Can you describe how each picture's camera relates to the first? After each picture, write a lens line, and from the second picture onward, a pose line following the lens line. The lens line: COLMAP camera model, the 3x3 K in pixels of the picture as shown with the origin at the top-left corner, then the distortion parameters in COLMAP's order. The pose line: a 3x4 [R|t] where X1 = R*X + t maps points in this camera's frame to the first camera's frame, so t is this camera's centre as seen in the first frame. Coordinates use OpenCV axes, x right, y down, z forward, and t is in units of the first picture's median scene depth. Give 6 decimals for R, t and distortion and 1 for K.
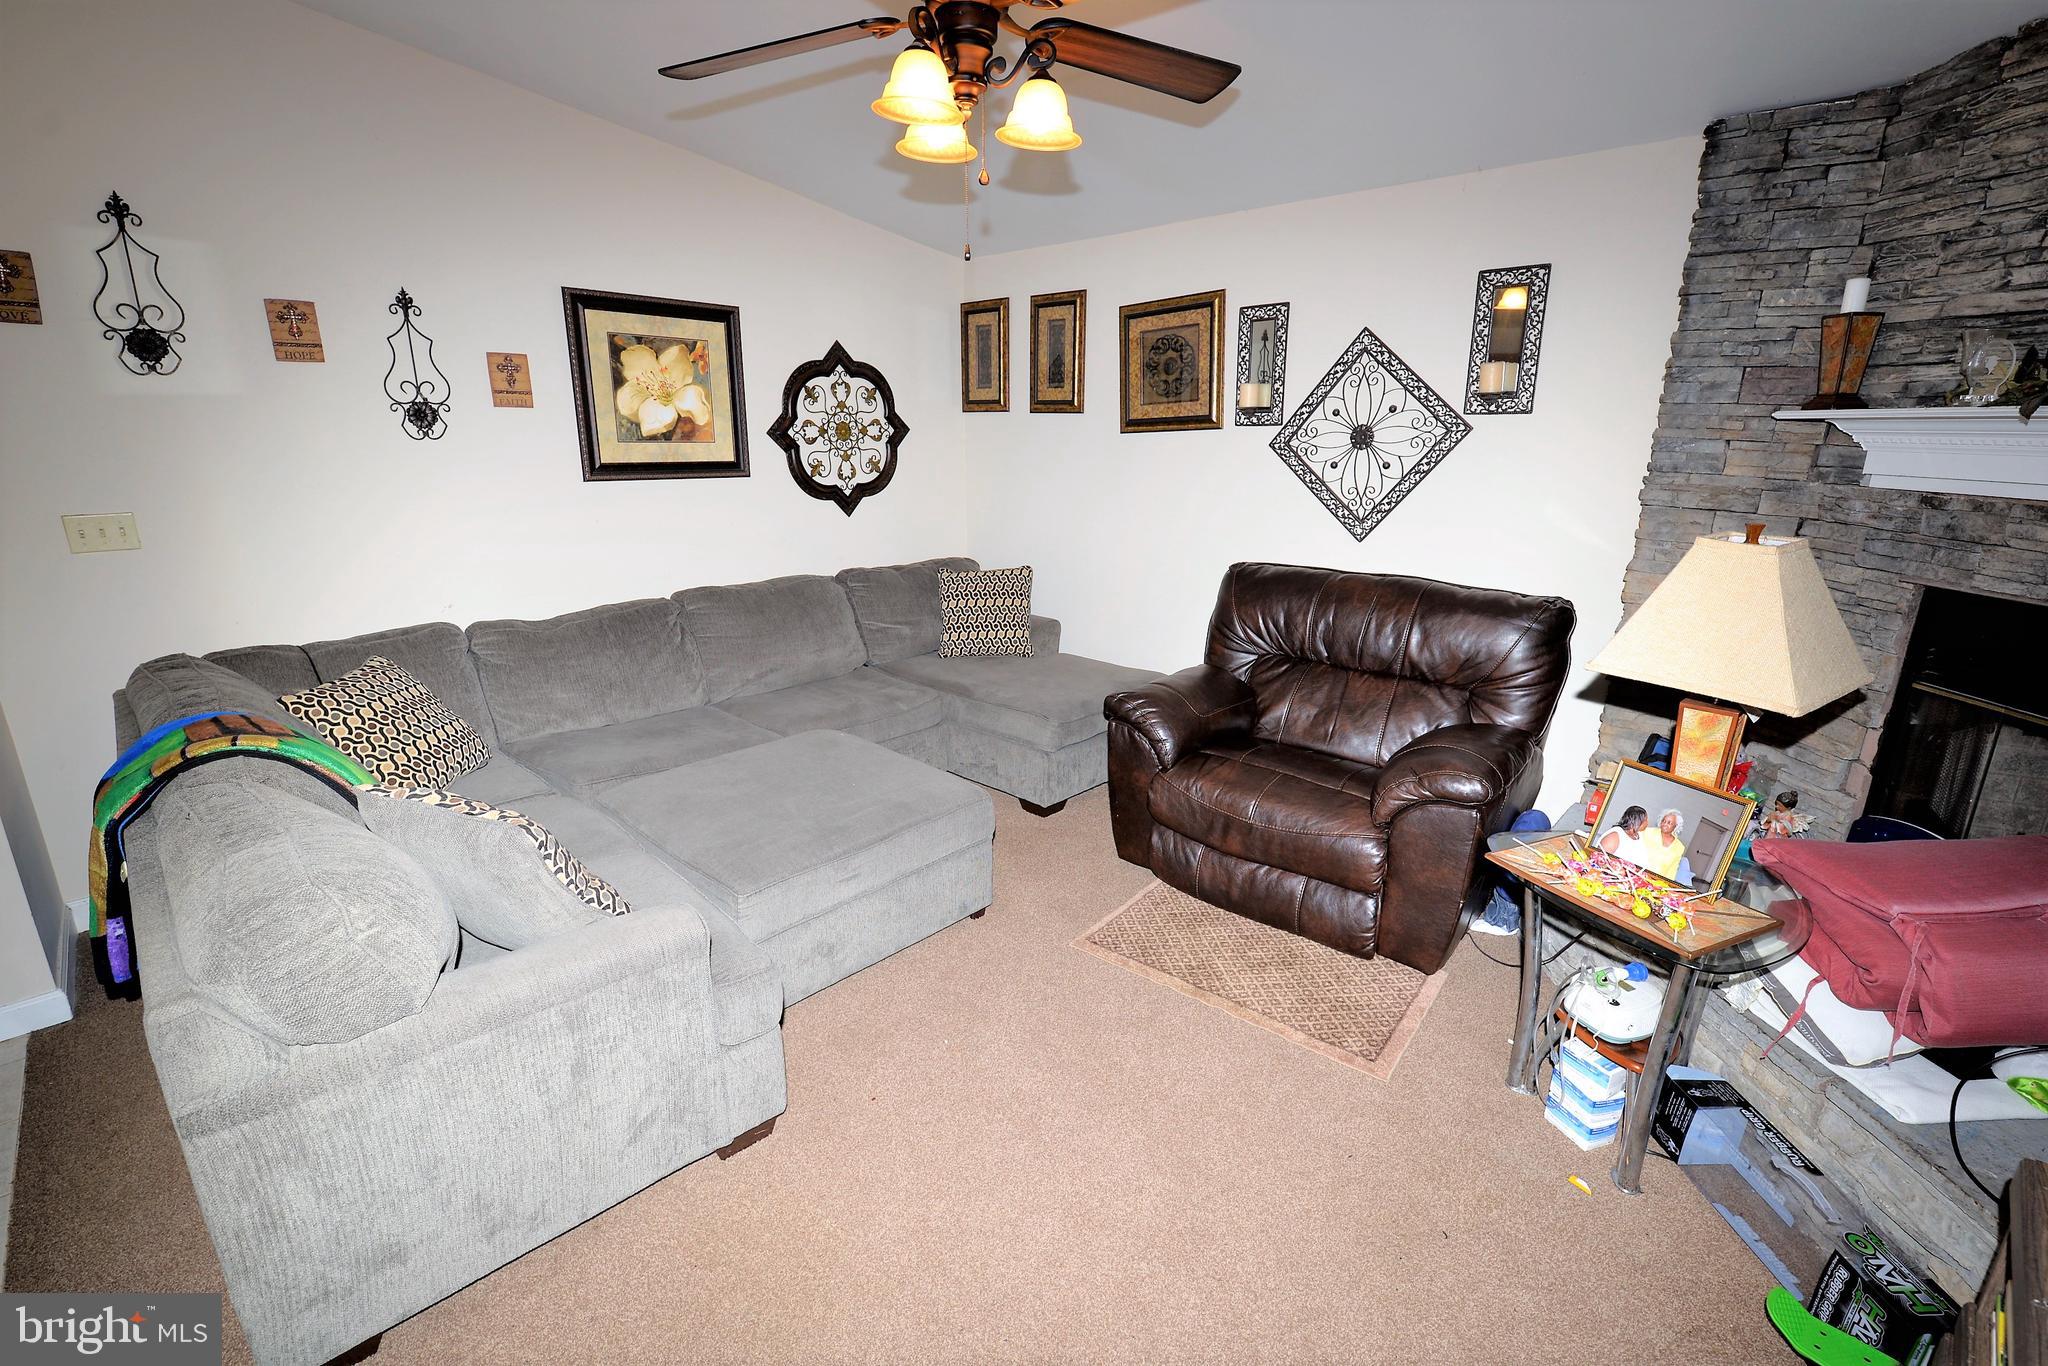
lens RADIAL K [[921.5, 0, 1024.8], [0, 921.5, 679.4], [0, 0, 1]] dist [-0.010755, -0.000253]
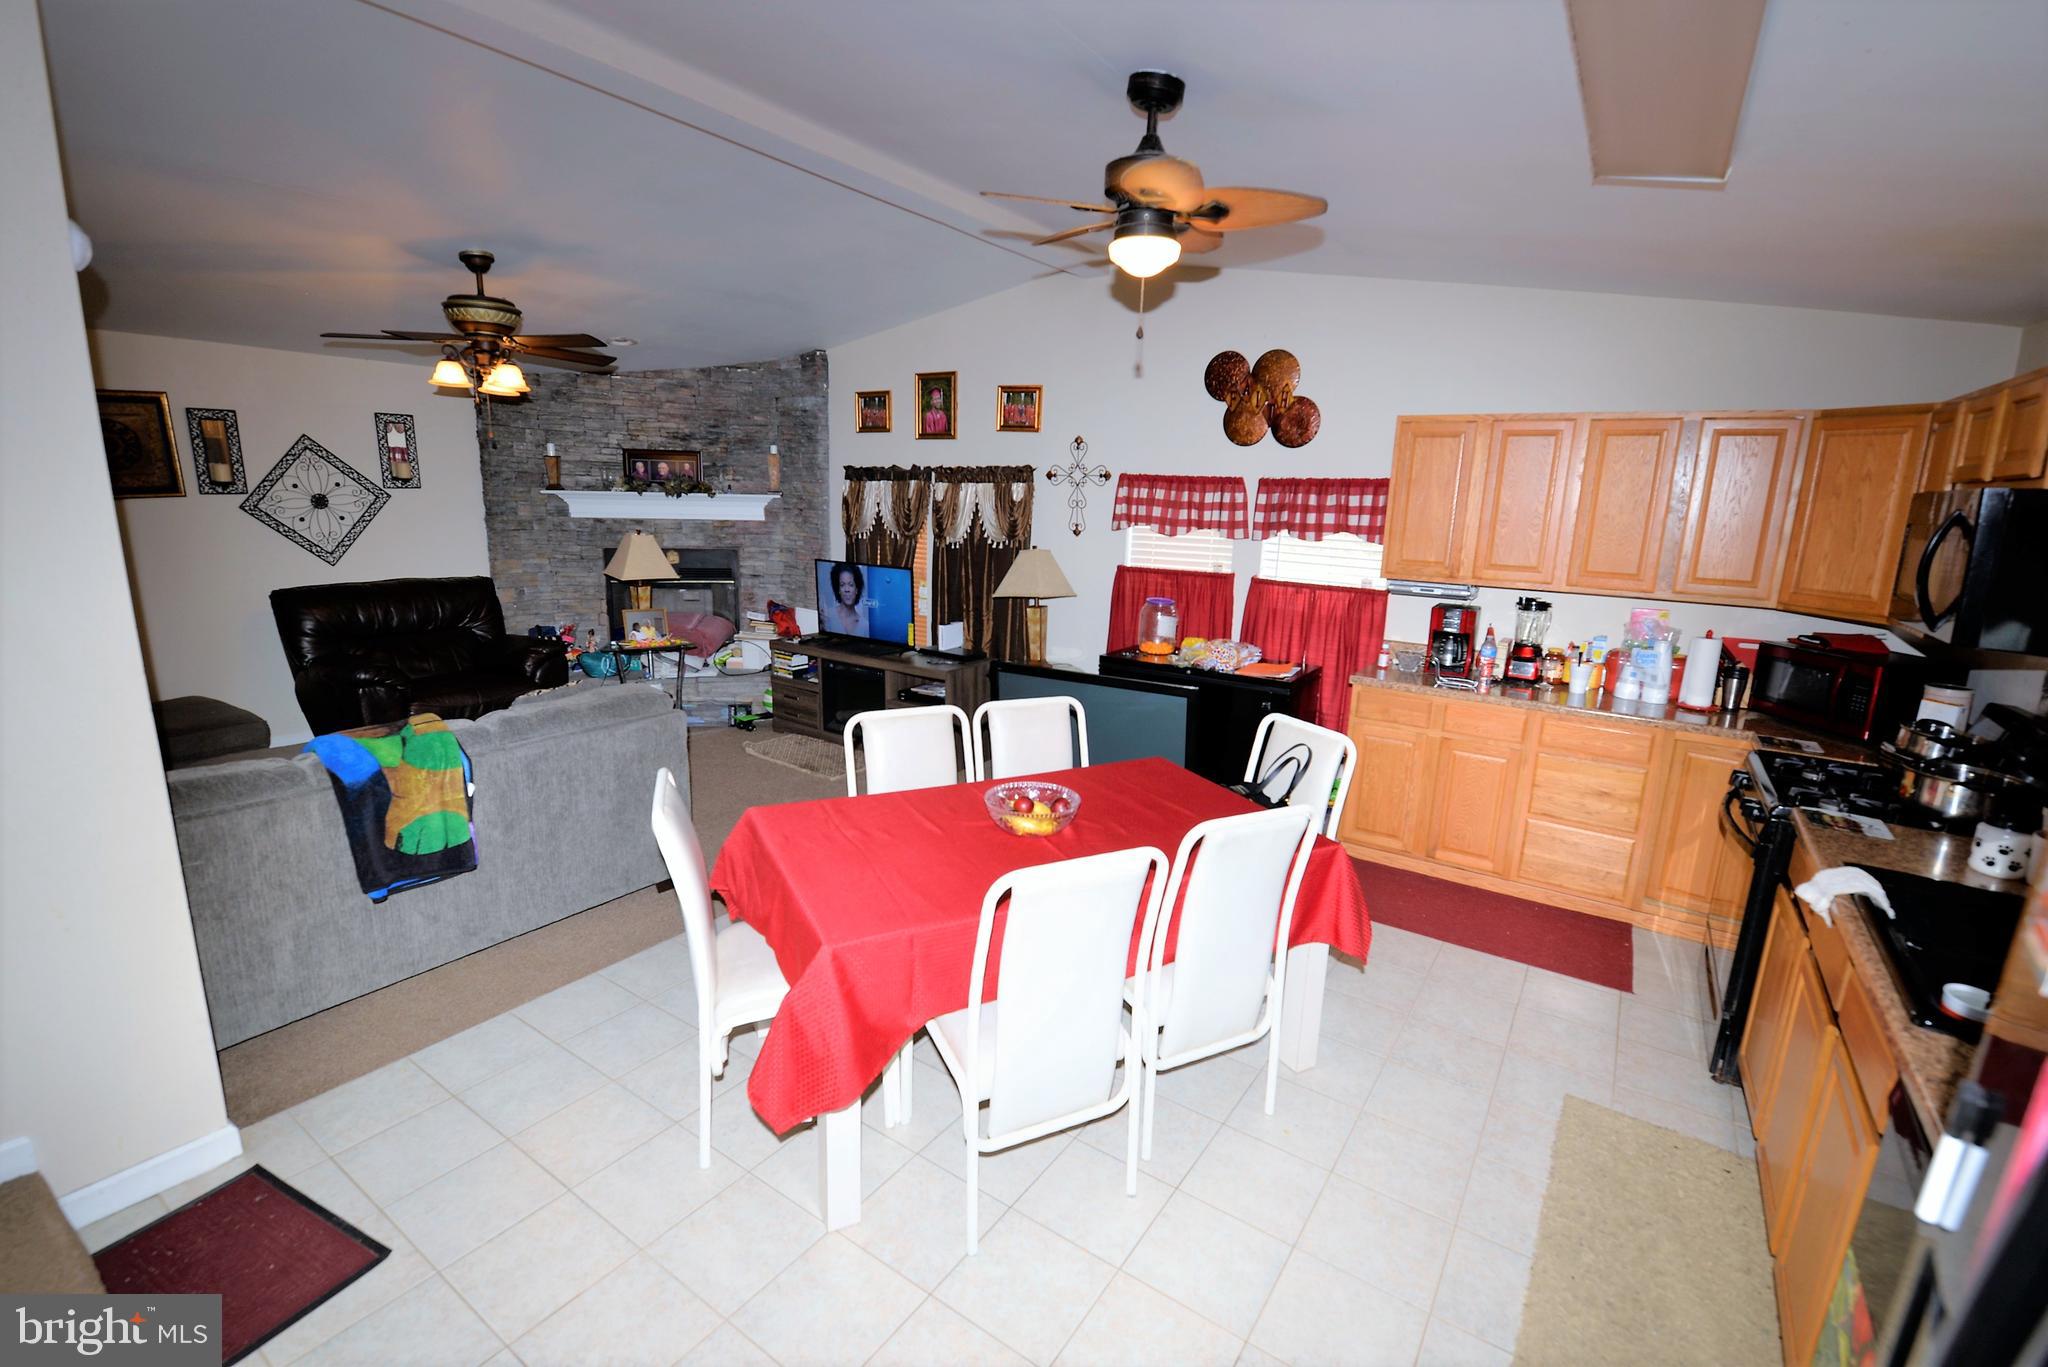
lens RADIAL K [[921.5, 0, 1014.9], [0, 921.5, 697.3], [0, 0, 1]] dist [-0.010755, -0.000253]
pose [[-0.171588, -0.216850, 0.961007, -1.470710], [0.242087, 0.936283, 0.254496, -0.058179], [-0.954961, 0.276316, -0.108158, 0.114652]]
